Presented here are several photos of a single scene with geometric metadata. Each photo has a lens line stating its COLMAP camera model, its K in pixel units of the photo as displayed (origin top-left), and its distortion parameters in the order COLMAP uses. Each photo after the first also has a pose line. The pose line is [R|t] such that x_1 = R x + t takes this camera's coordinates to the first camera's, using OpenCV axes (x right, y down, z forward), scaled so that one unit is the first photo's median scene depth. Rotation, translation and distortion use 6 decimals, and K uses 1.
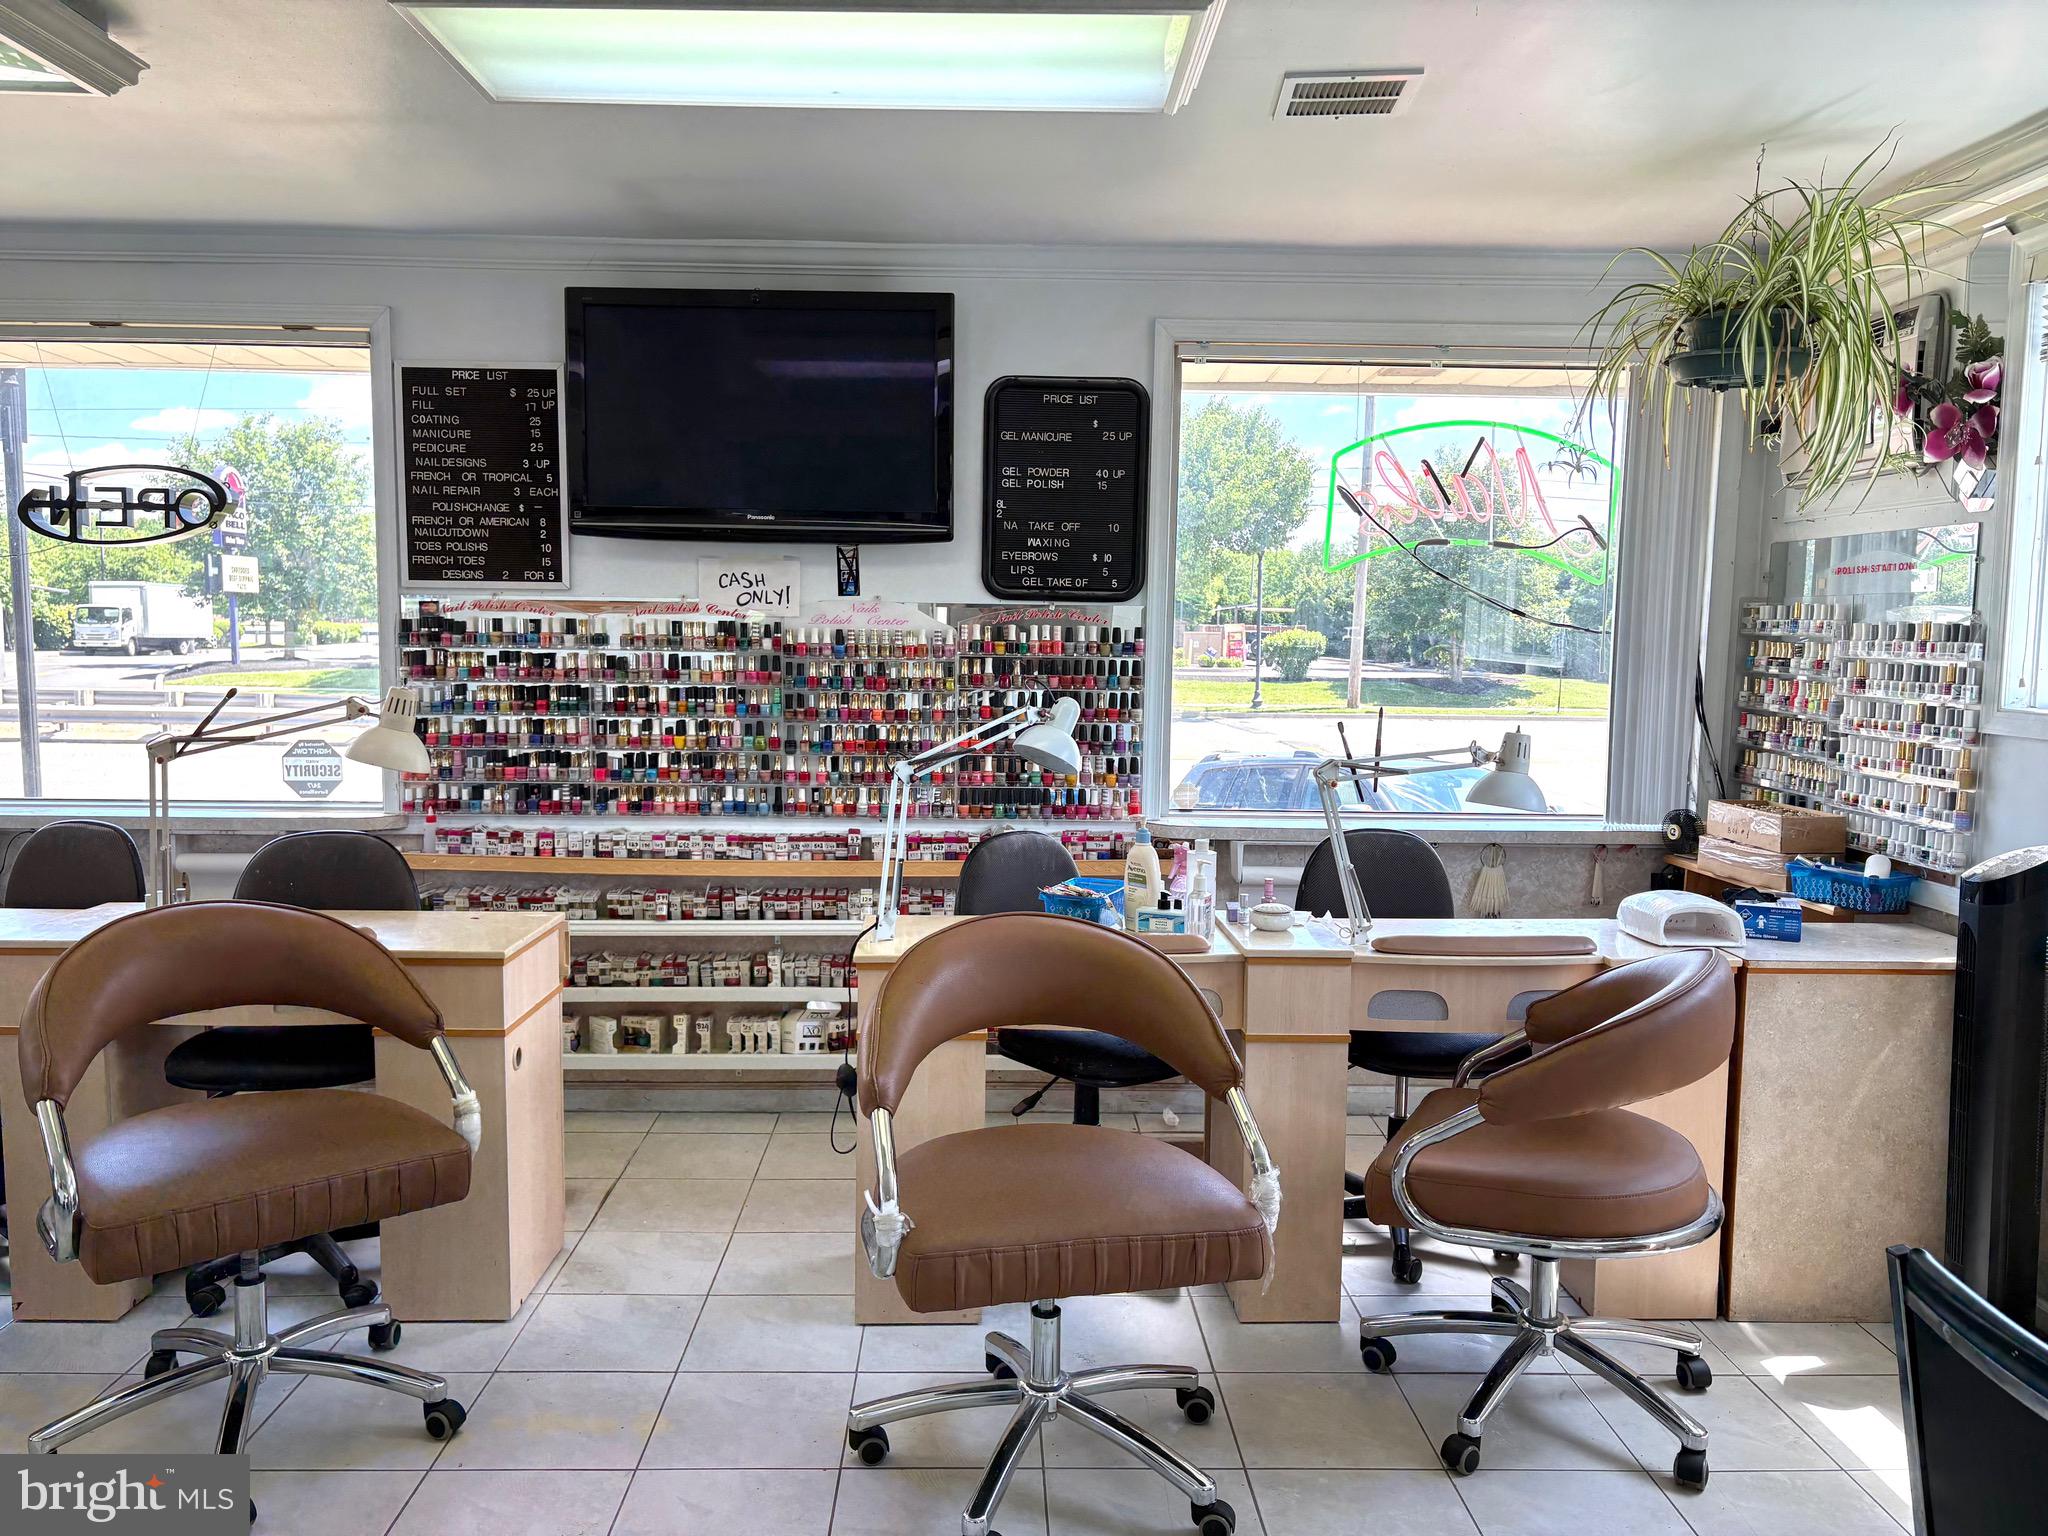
lens RADIAL K [[1555.3, 0, 1024.3], [0, 1555.3, 801.6], [0, 0, 1]] dist [0.061155, -0.187193]
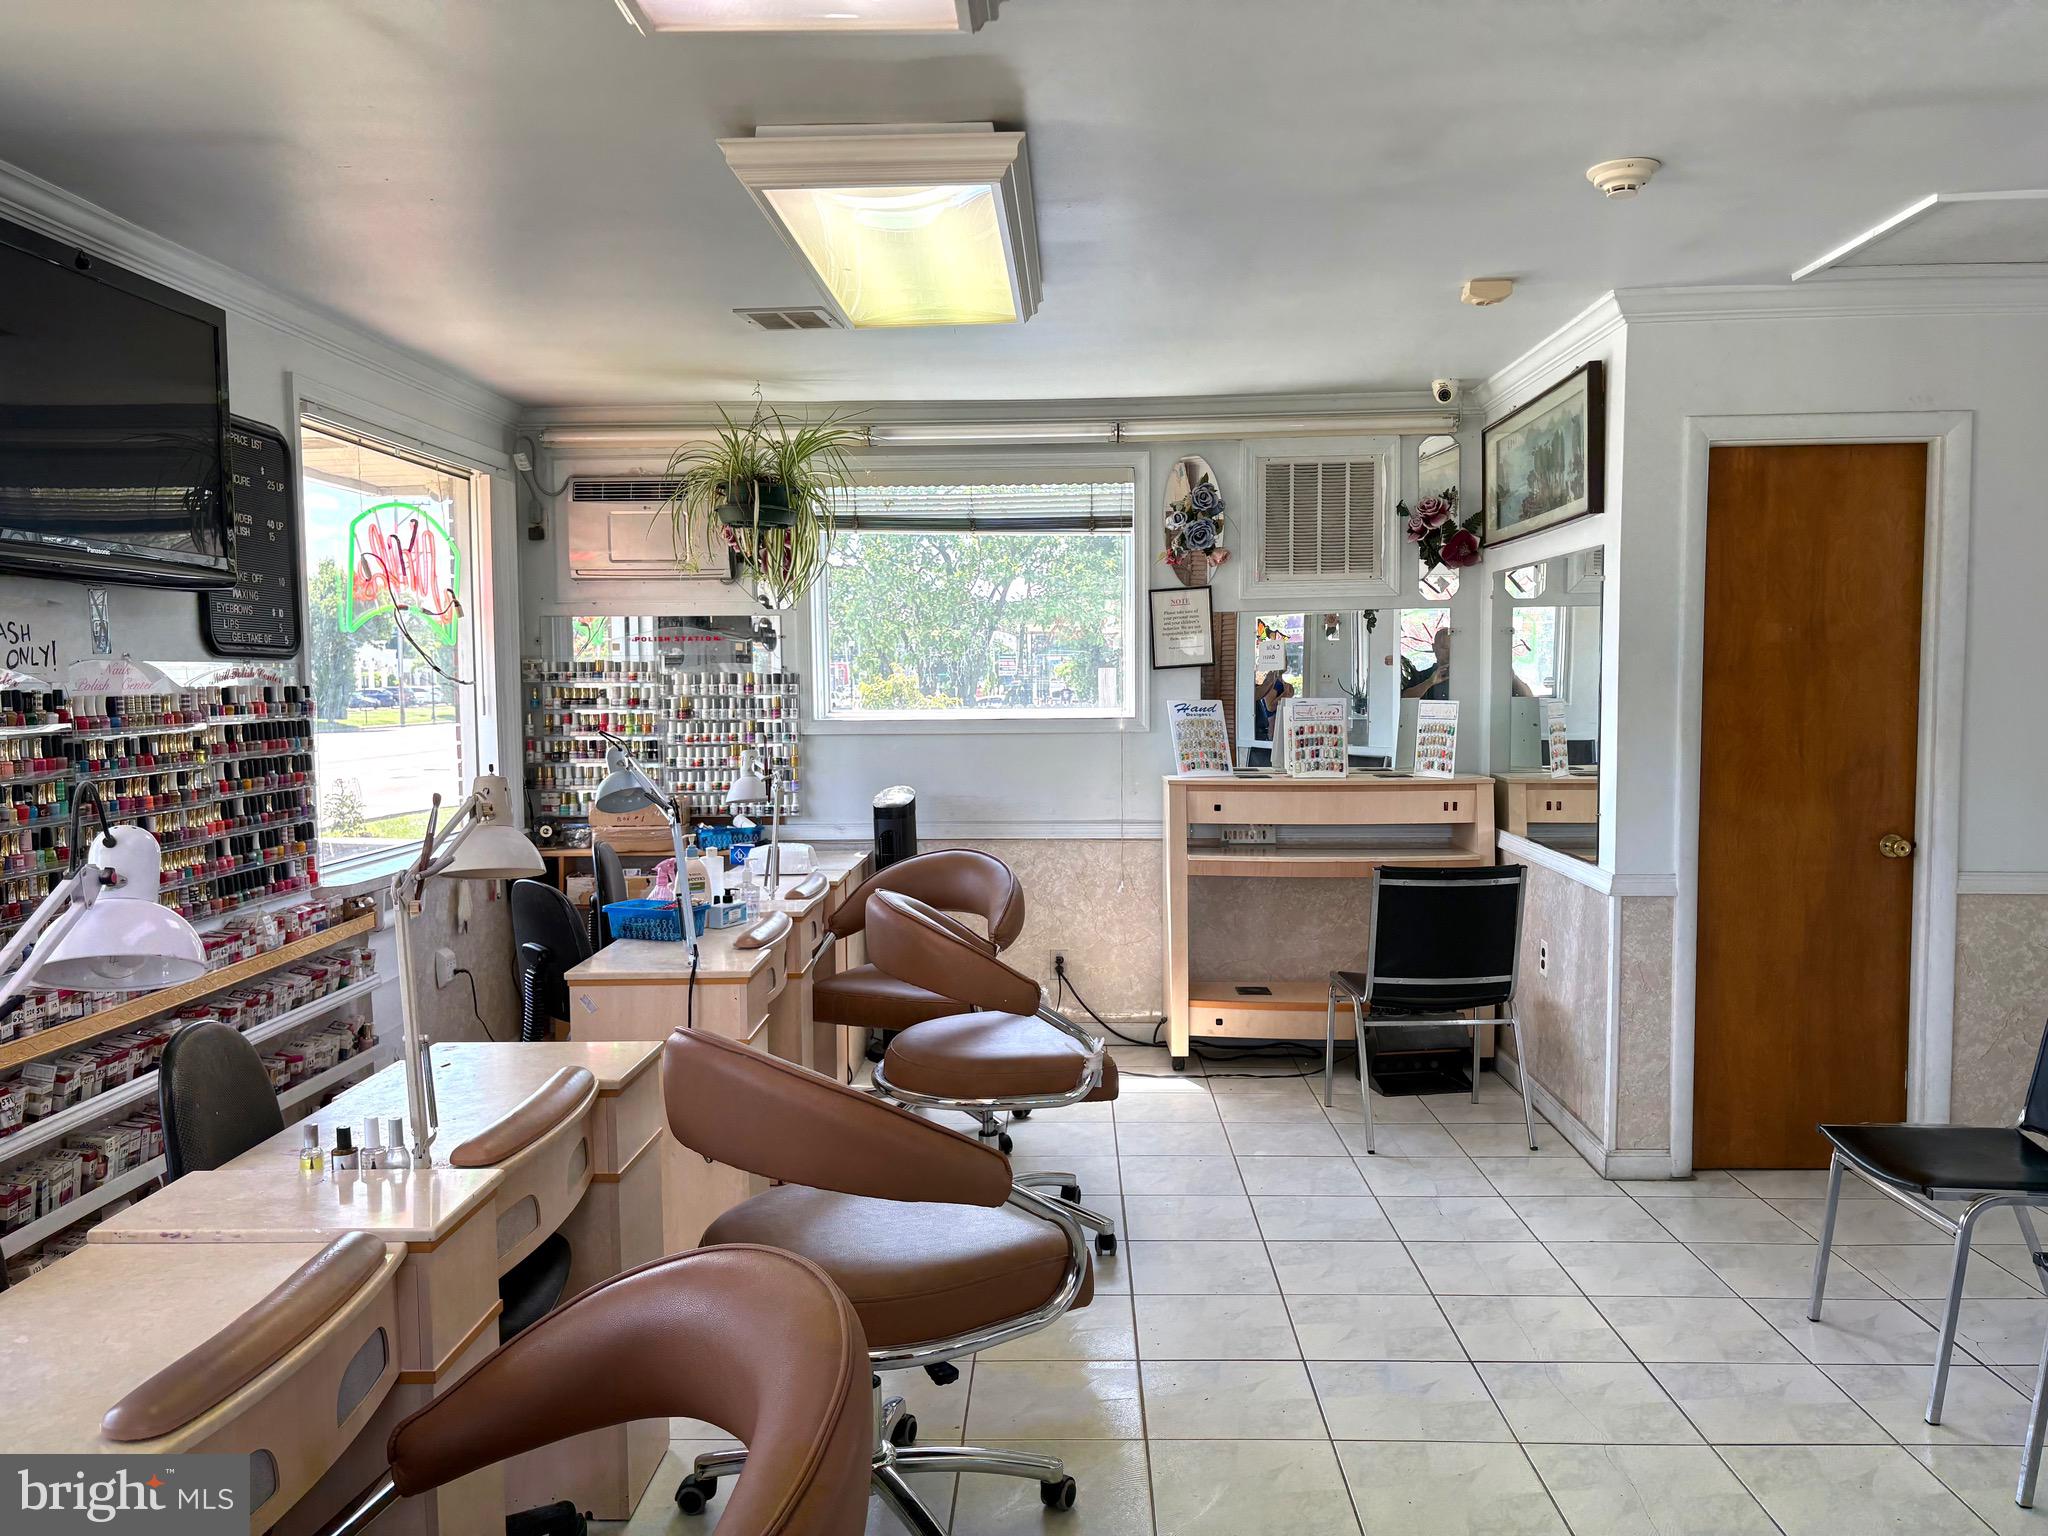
lens RADIAL K [[1550.7, 0, 1025.6], [0, 1550.7, 787.7], [0, 0, 1]] dist [0.067421, -0.072498]
pose [[0.055850, -0.088314, 0.994526, -0.879784], [0.118099, 0.989672, 0.081251, -0.076470], [-0.991430, 0.112914, 0.065703, 0.506683]]
